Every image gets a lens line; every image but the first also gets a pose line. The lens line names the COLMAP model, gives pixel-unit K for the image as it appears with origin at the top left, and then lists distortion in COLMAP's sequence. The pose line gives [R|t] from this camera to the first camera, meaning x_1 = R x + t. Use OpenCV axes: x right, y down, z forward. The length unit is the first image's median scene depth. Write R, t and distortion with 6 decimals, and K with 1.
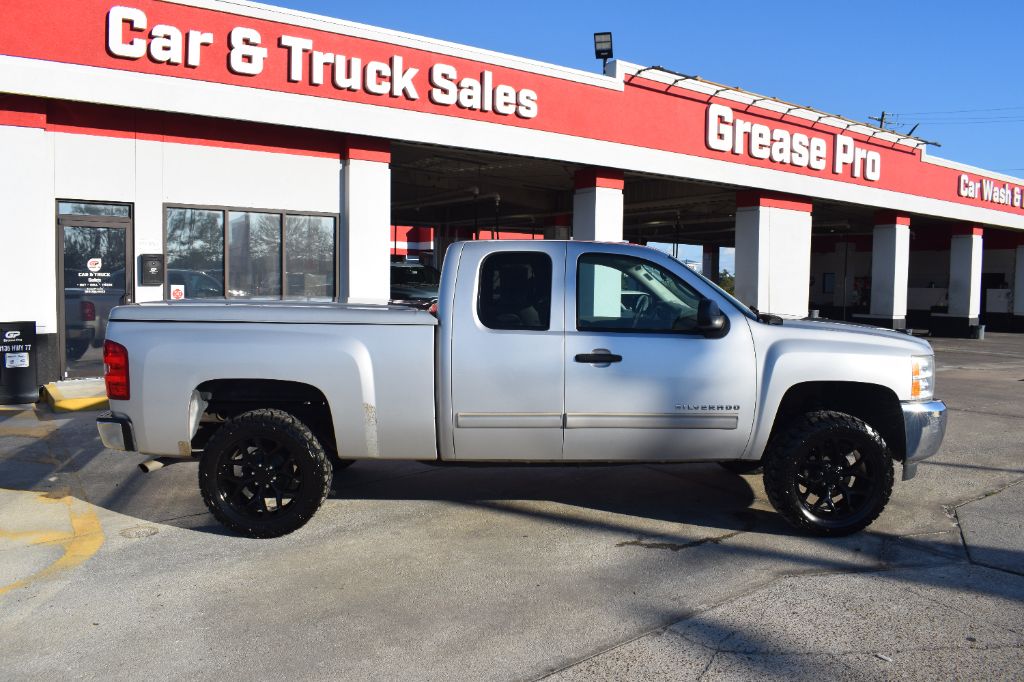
lens RADIAL K [[763.5, 0, 455.2], [0, 763.5, 339.0], [0, 0, 1]] dist [-0.083953, 0.006022]
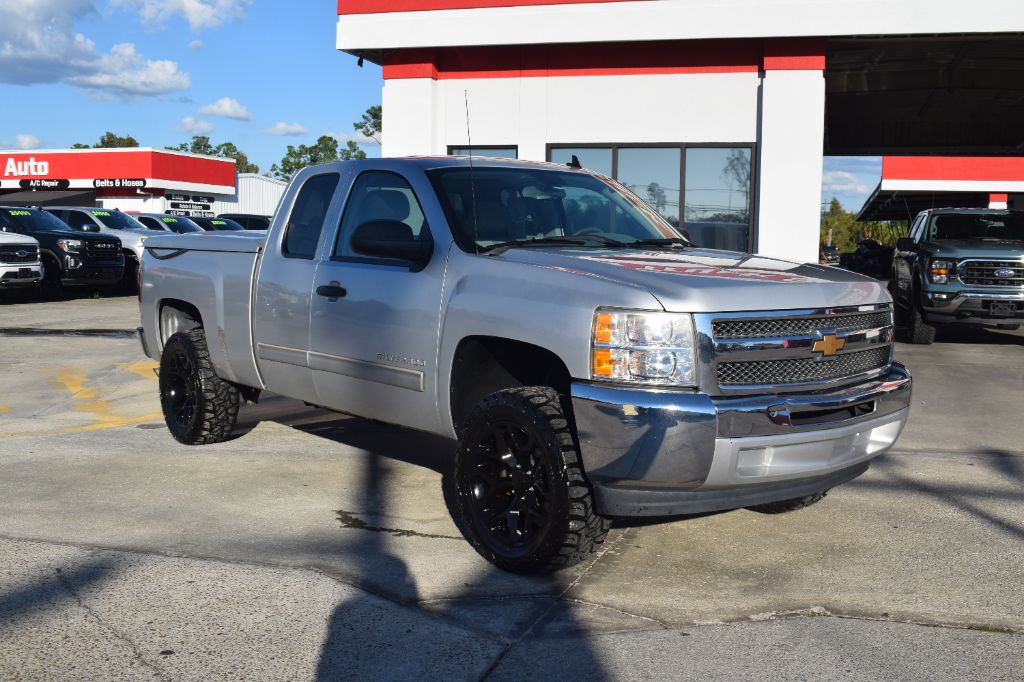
lens RADIAL K [[977.8, 0, 512.0], [0, 977.8, 341.0], [0, 0, 1]] dist [-0.068161, -0.013387]
pose [[0.669491, 0.075097, -0.739014, 0.524714], [-0.061064, 0.997073, 0.046002, 0.008059], [0.740306, 0.014329, 0.672117, 0.185369]]
